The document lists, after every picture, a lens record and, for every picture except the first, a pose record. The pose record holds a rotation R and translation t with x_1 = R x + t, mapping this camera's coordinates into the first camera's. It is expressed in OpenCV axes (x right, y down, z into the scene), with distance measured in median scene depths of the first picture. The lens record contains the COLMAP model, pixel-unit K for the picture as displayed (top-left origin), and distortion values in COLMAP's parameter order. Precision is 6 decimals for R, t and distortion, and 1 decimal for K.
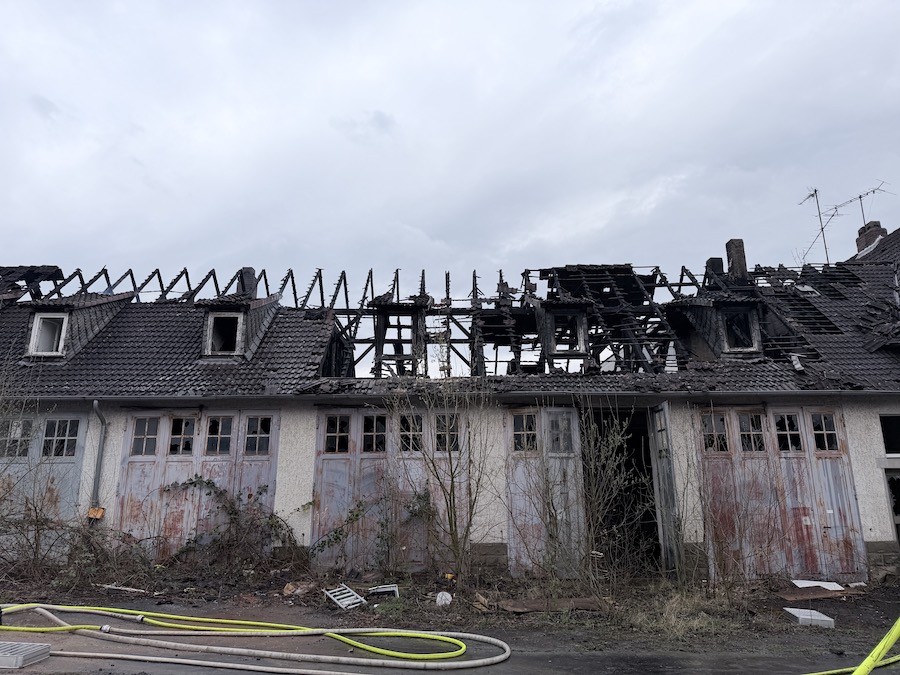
lens RADIAL K [[643.4, 0, 463.9], [0, 643.4, 321.0], [0, 0, 1]] dist [0.031877, -0.037891]
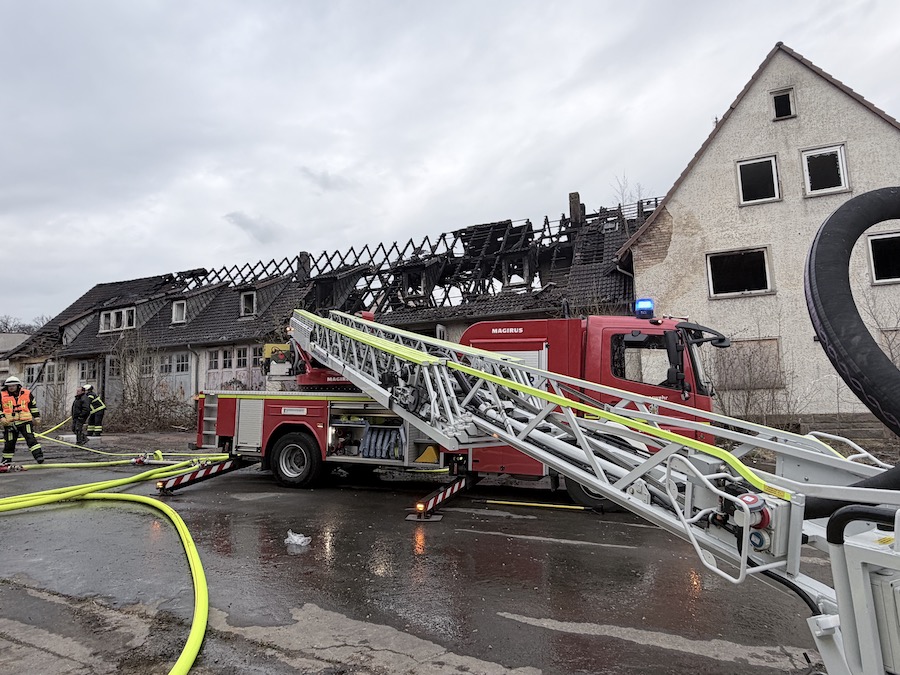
lens RADIAL K [[563.8, 0, 452.0], [0, 563.8, 329.3], [0, 0, 1]] dist [0.001232, -0.005306]
pose [[0.918149, -0.071155, -0.389793, 0.864253], [0.135245, 0.980943, 0.139499, -0.060255], [0.372439, -0.180798, 0.910275, -0.300932]]
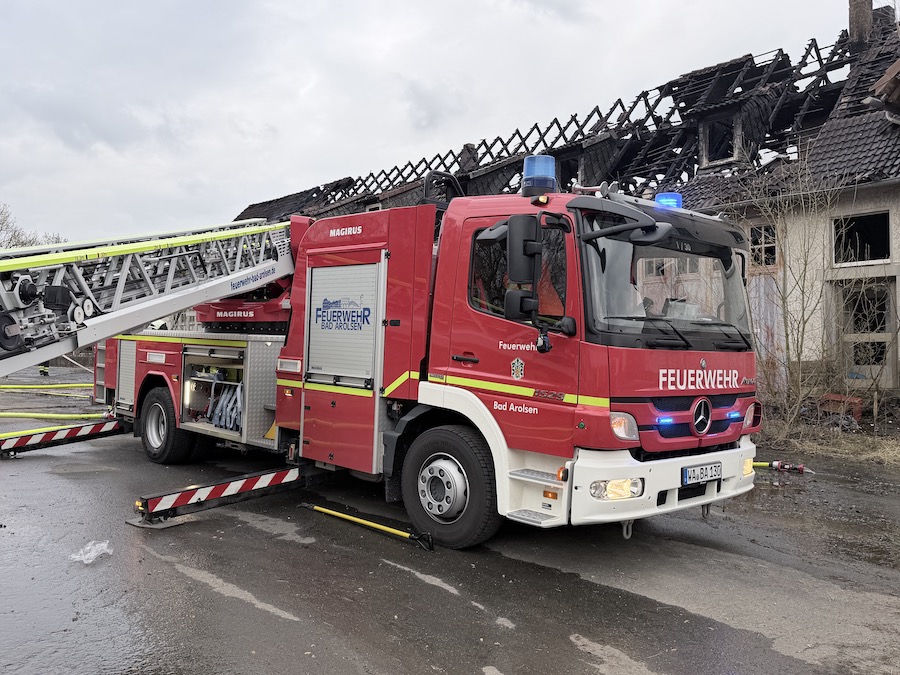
lens RADIAL K [[784.0, 0, 445.6], [0, 784.0, 332.6], [0, 0, 1]] dist [0.037664, -0.037781]
pose [[0.670960, -0.020176, -0.741219, 1.066676], [0.208911, 0.964278, 0.162861, 0.016309], [0.711456, -0.264122, 0.651207, -0.061712]]
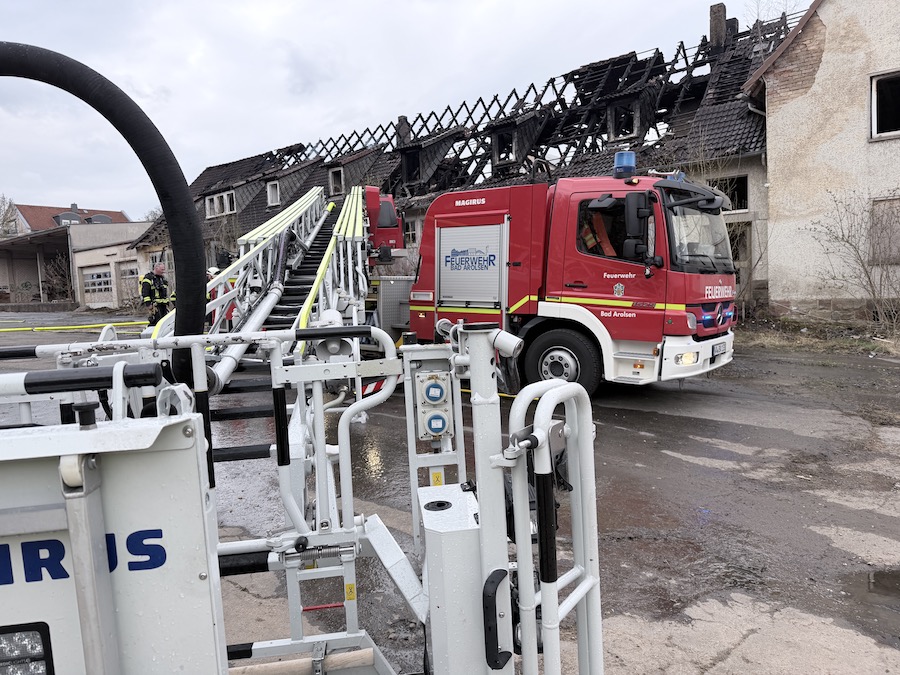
lens RADIAL K [[643.4, 0, 448.6], [0, 643.4, 340.7], [0, 0, 1]] dist [0.031877, -0.037891]
pose [[0.778369, 0.023113, -0.627382, 1.024755], [0.211840, 0.931044, 0.297122, -0.033297], [0.590987, -0.364175, 0.719799, -0.232246]]
